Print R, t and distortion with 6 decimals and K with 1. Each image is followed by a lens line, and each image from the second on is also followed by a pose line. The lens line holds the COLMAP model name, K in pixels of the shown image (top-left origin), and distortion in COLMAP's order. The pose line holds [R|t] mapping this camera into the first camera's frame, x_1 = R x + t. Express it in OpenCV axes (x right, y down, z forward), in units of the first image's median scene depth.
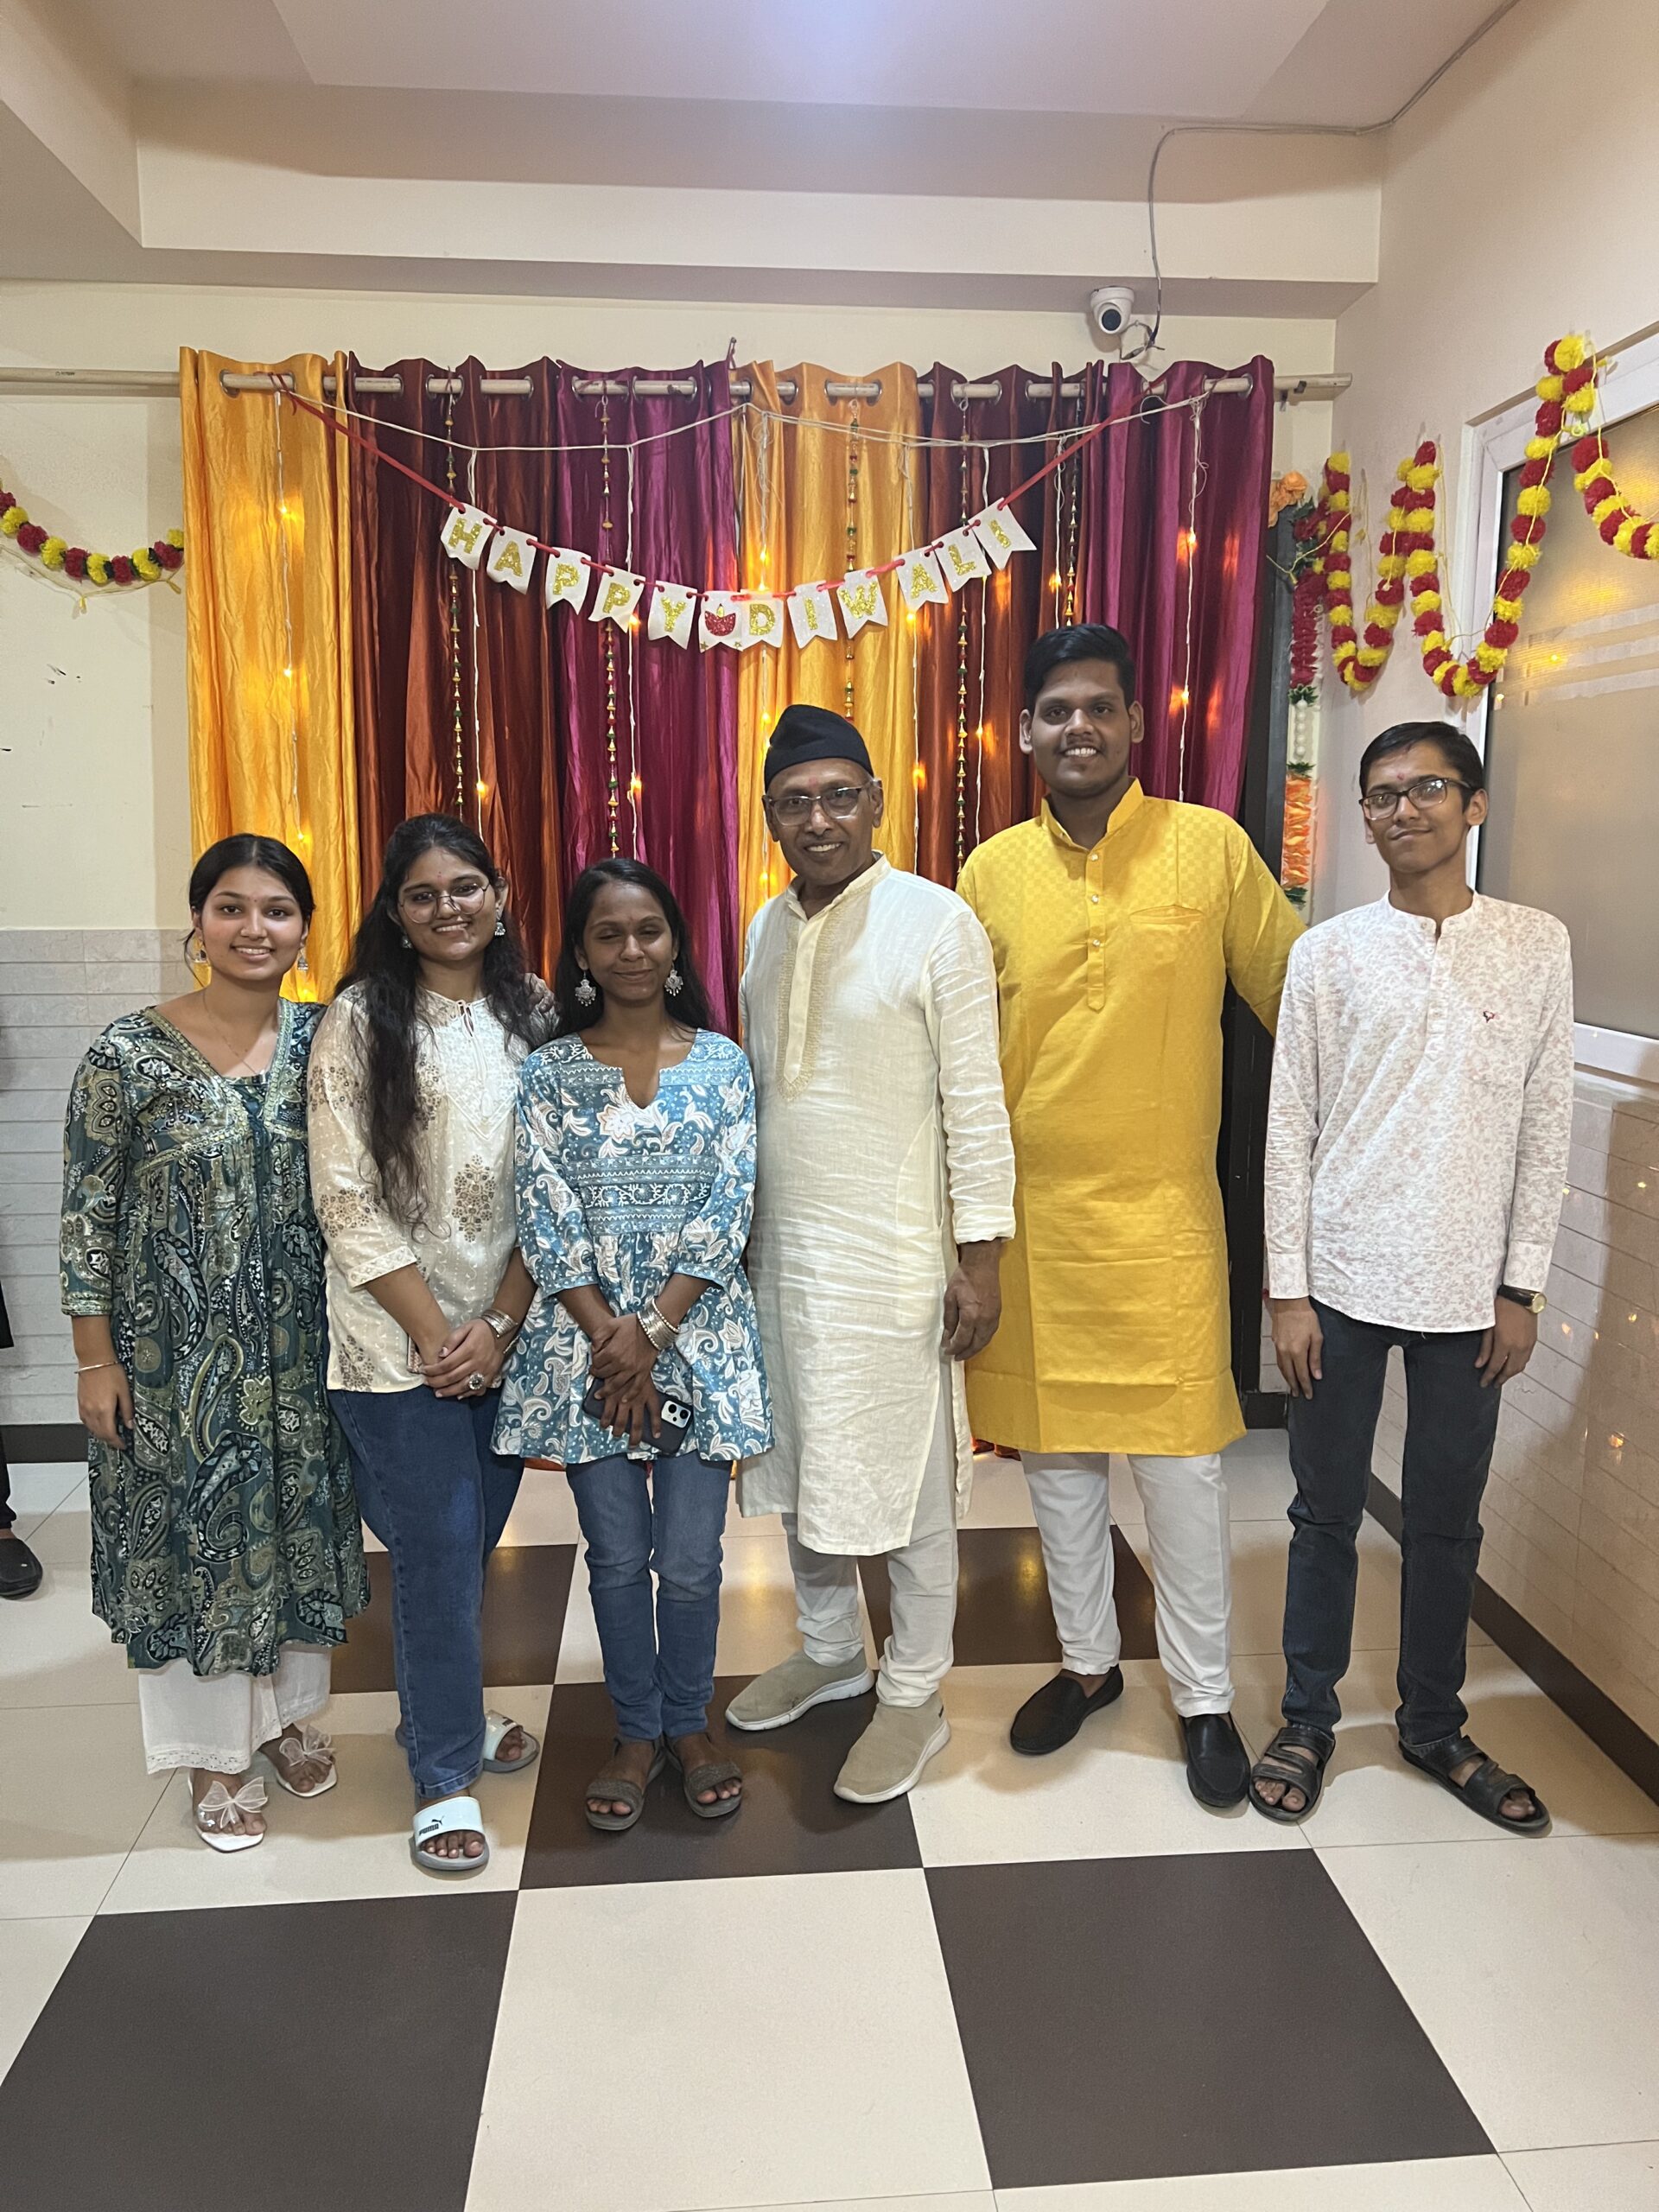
lens RADIAL K [[1652.0, 0, 843.3], [0, 1652.0, 1122.8], [0, 0, 1]] dist [0.035708, -0.033791]
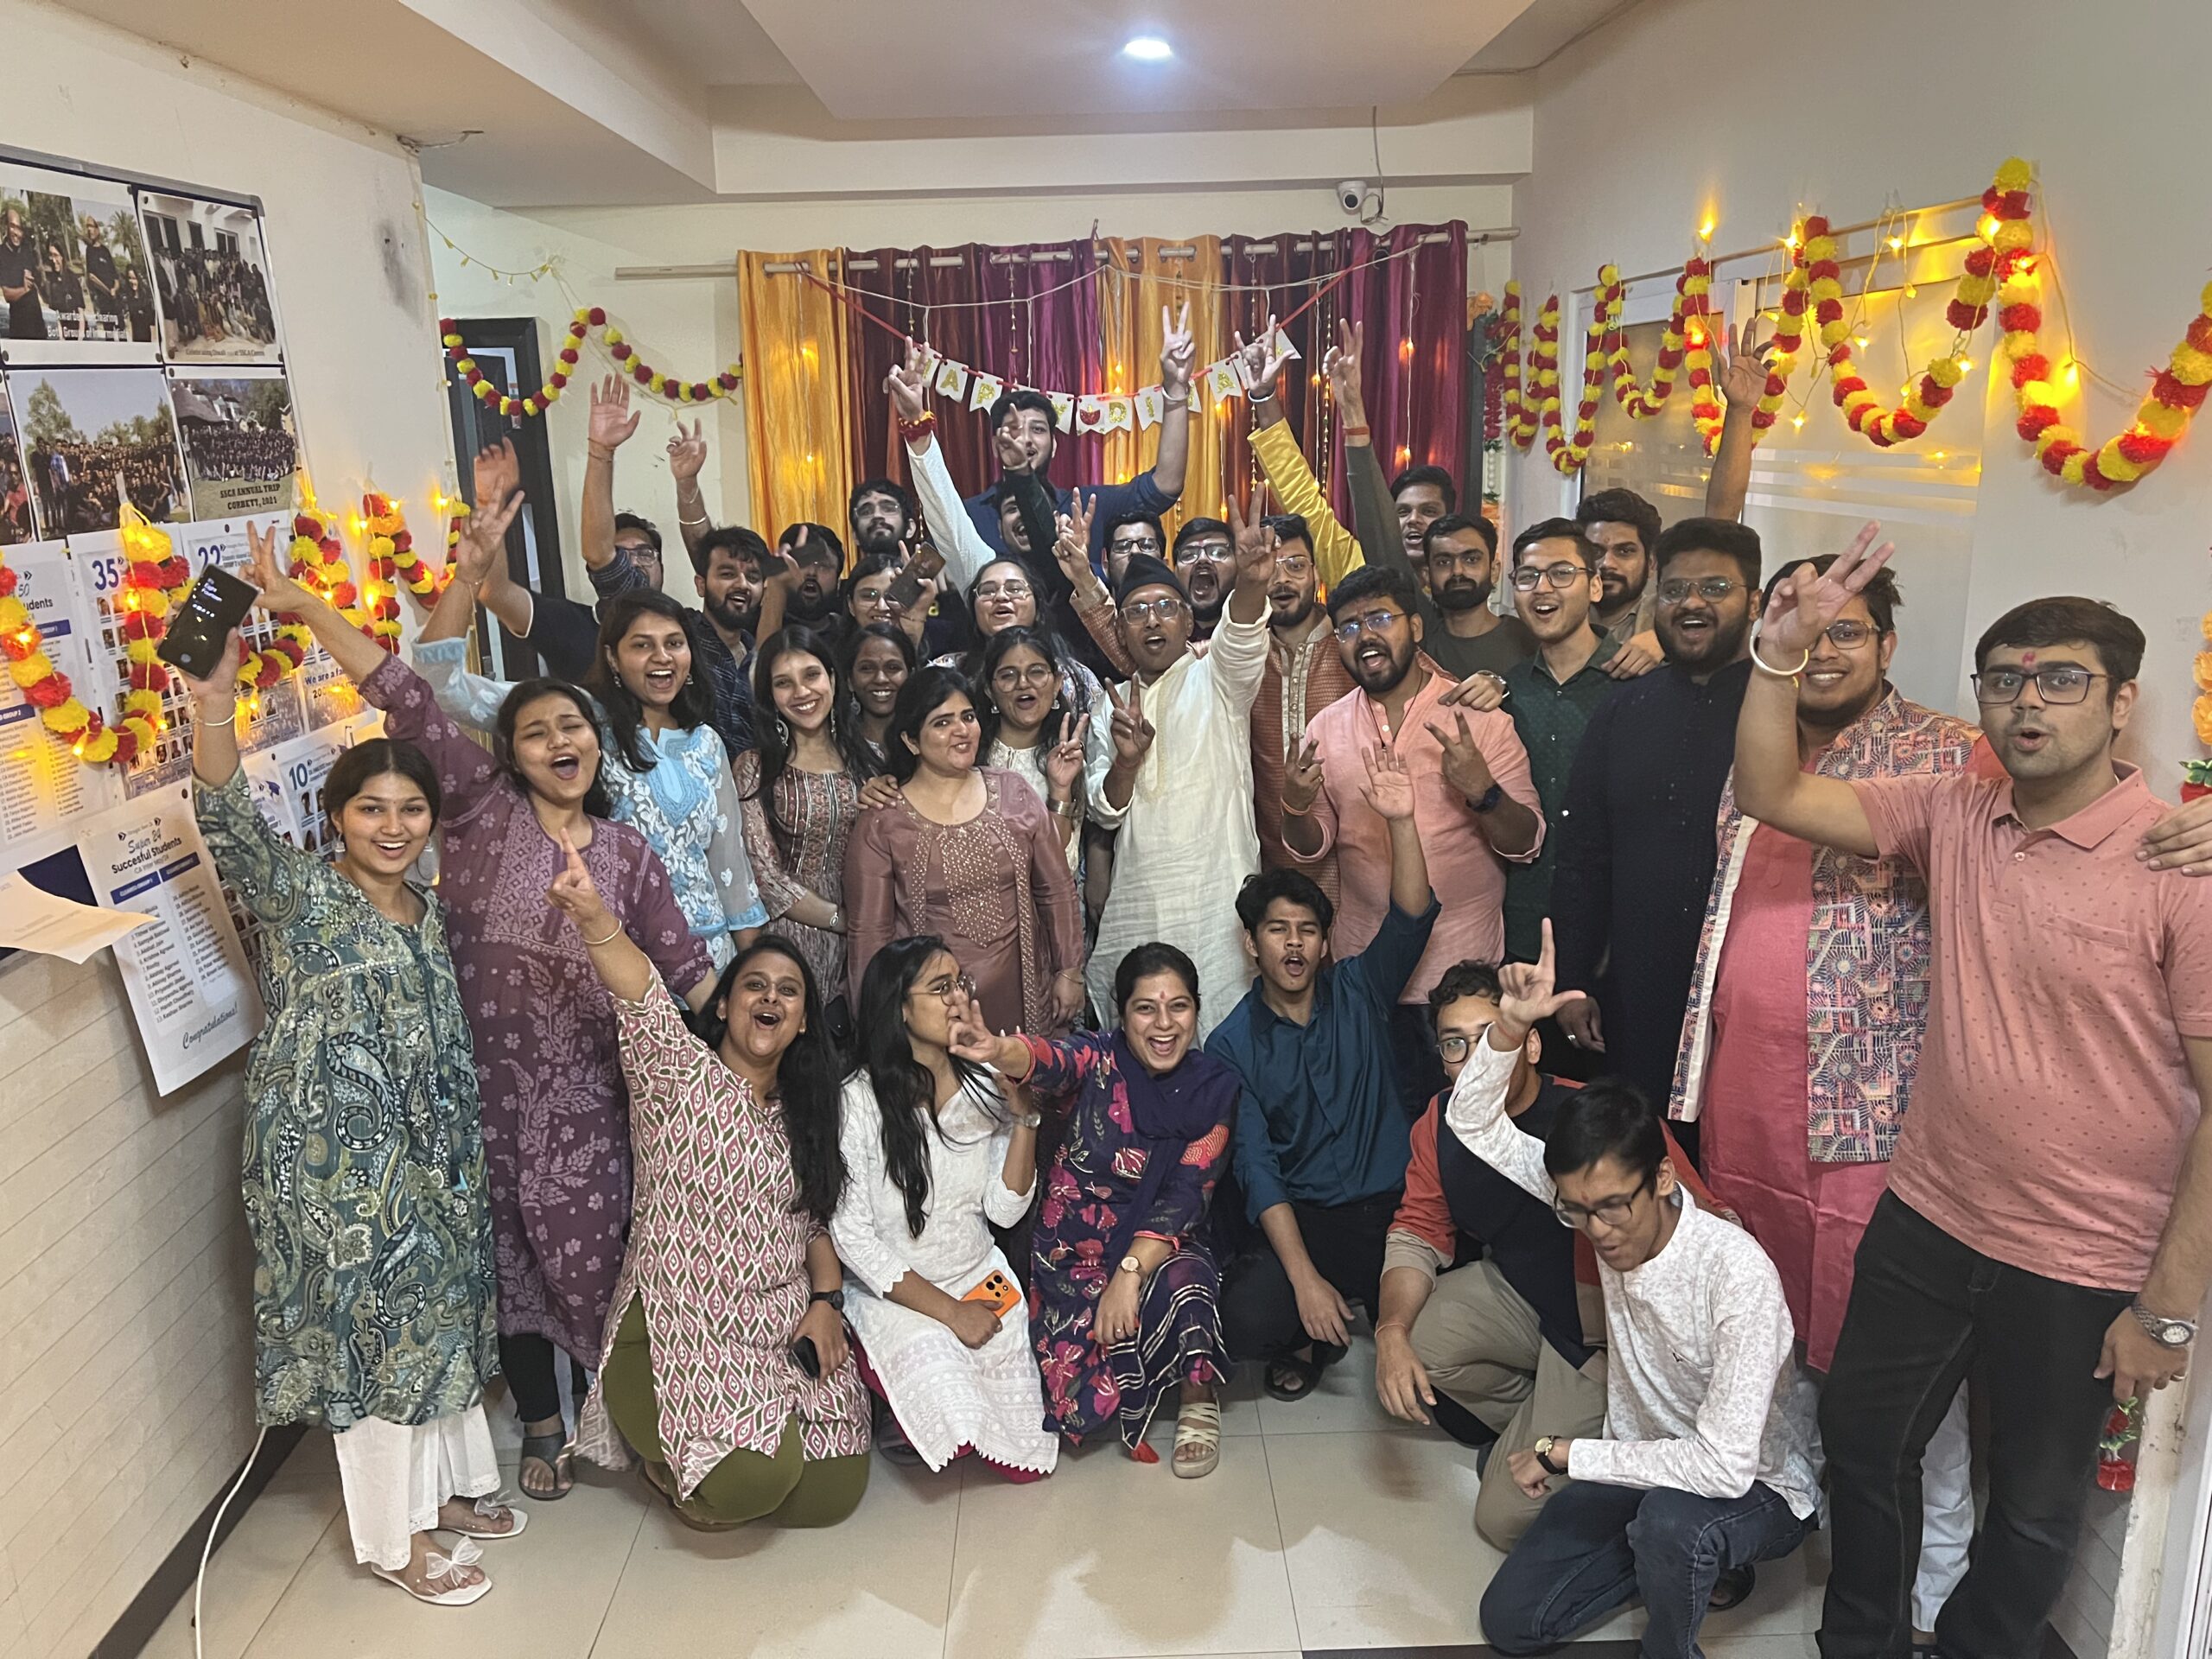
lens RADIAL K [[1652.0, 0, 1101.5], [0, 1652.0, 838.4], [0, 0, 1]] dist [0.035708, -0.033791]
pose [[0.997181, -0.008525, -0.074553, 0.044566], [0.014649, 0.996526, 0.081986, -0.042883], [0.073595, -0.082847, 0.993841, -0.521345]]
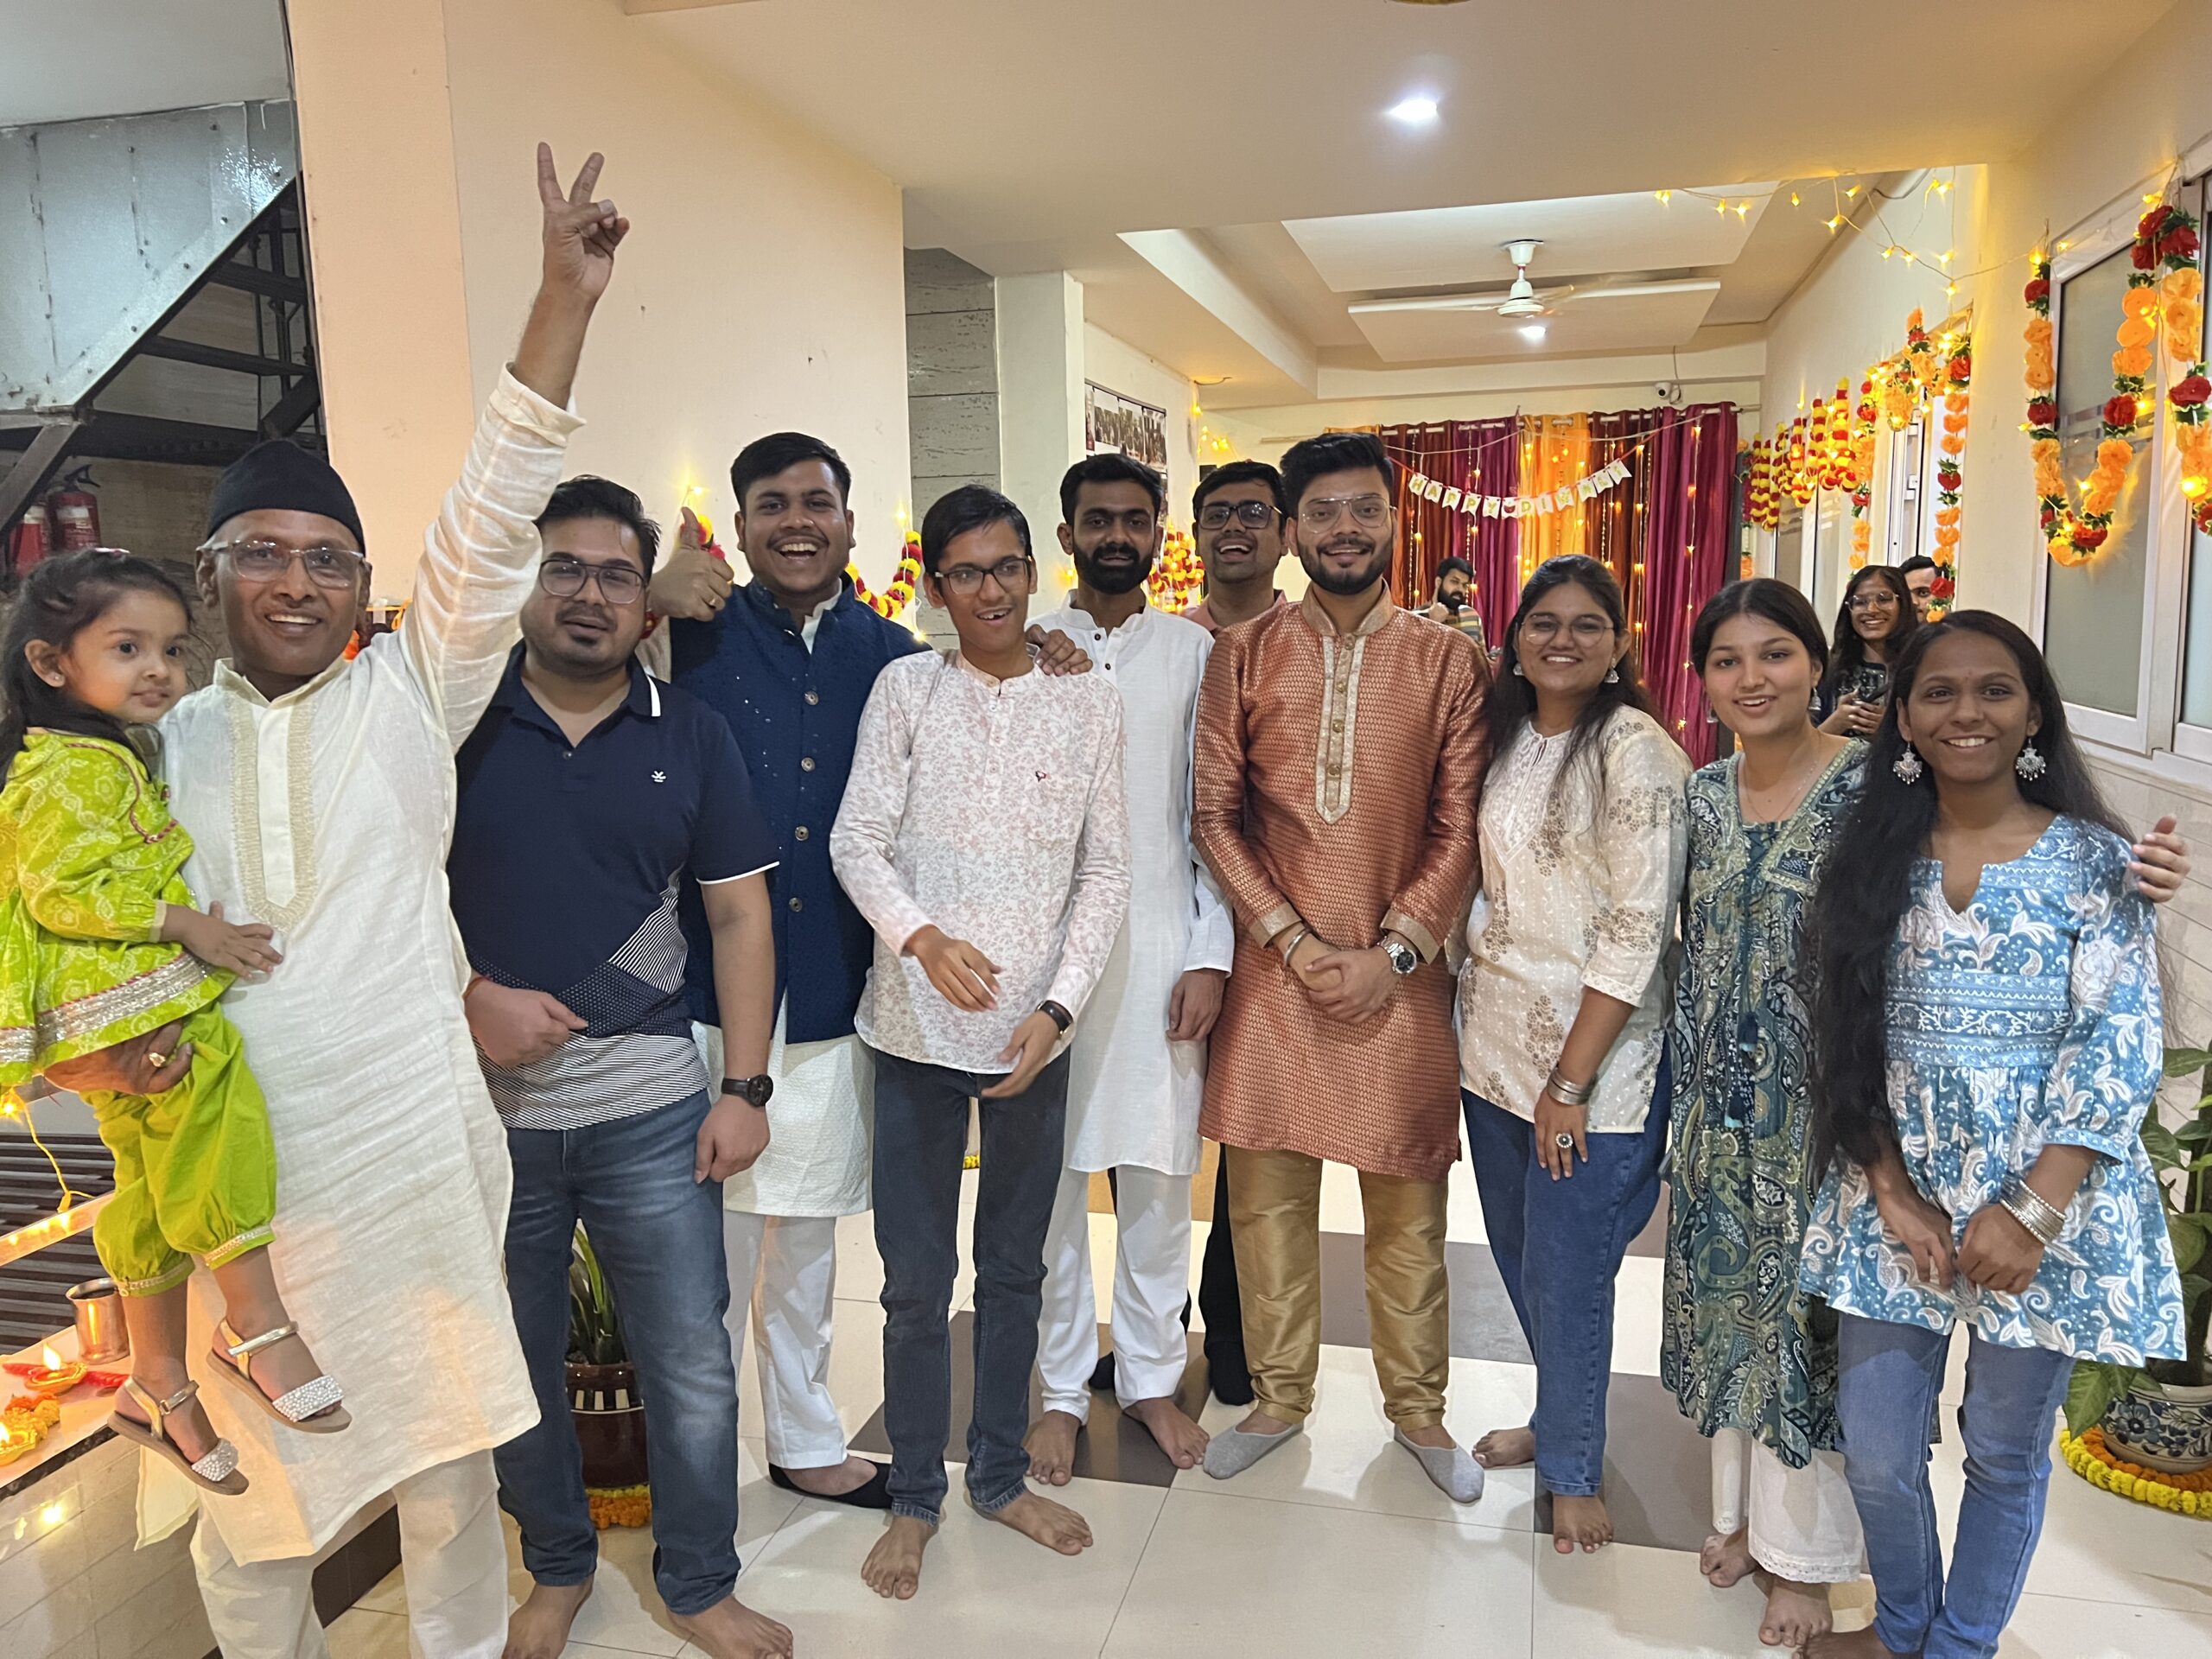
lens RADIAL K [[1652.0, 0, 1090.9], [0, 1652.0, 847.2], [0, 0, 1]] dist [0.035708, -0.033791]
pose [[0.940442, 0.029720, -0.338651, 0.221519], [-0.035862, 0.999286, -0.011894, 0.317390], [0.338056, 0.023330, 0.940837, -1.815040]]
